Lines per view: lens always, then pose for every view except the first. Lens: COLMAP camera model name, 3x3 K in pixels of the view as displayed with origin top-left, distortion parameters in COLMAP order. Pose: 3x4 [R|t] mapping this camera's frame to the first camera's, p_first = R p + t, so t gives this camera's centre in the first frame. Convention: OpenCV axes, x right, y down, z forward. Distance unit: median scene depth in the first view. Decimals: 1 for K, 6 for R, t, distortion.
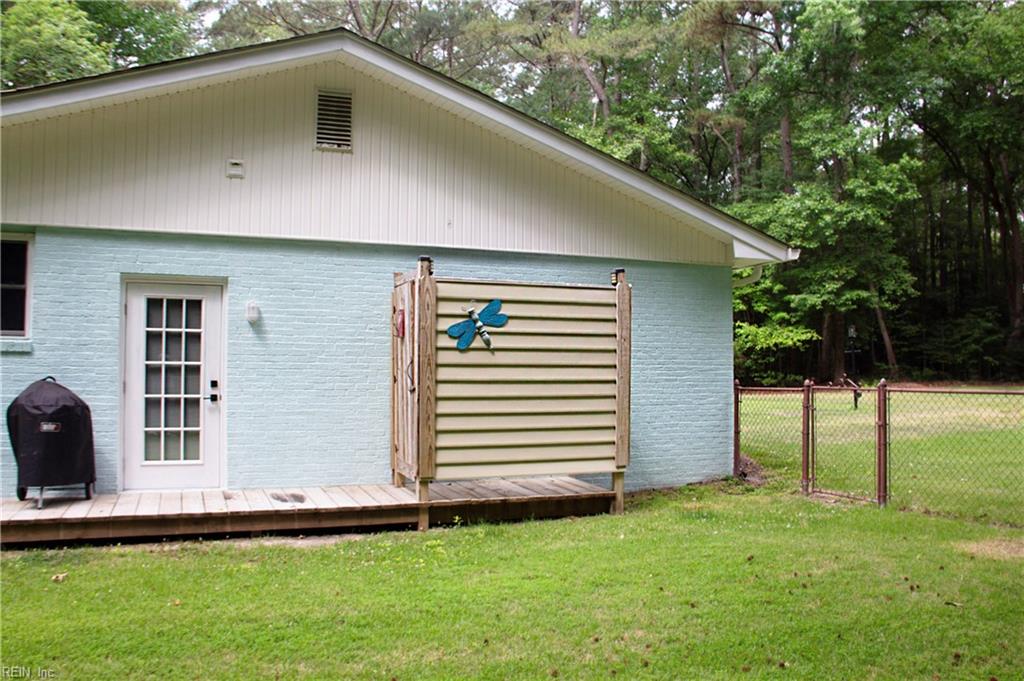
lens RADIAL K [[854.0, 0, 512.0], [0, 854.0, 319.3], [0, 0, 1]] dist [-0.164302, 0.131505]
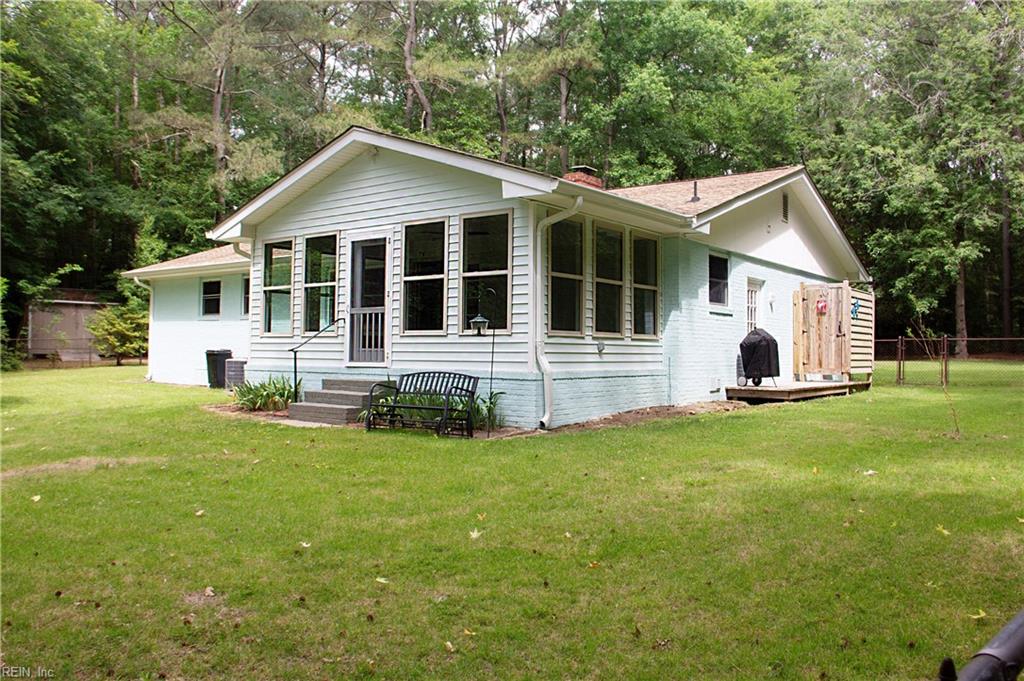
lens RADIAL K [[854.0, 0, 512.0], [0, 854.0, 319.3], [0, 0, 1]] dist [-0.164302, 0.131505]
pose [[0.855886, 0.026667, 0.516476, -1.916673], [-0.042160, 0.998943, 0.018289, 0.032388], [-0.515443, -0.037428, 0.856106, -0.451436]]
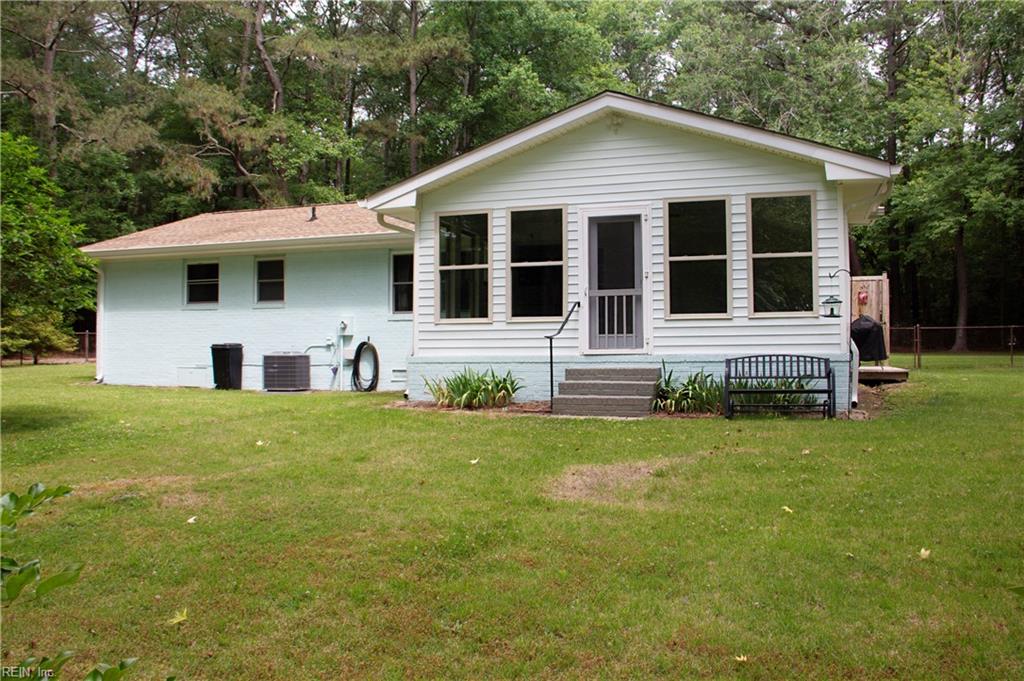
lens RADIAL K [[854.0, 0, 512.0], [0, 854.0, 319.3], [0, 0, 1]] dist [-0.164302, 0.131505]
pose [[0.646095, 0.025495, 0.762831, -2.557785], [-0.045583, 0.998947, 0.005221, 0.102341], [-0.761895, -0.038145, 0.646576, 0.240572]]
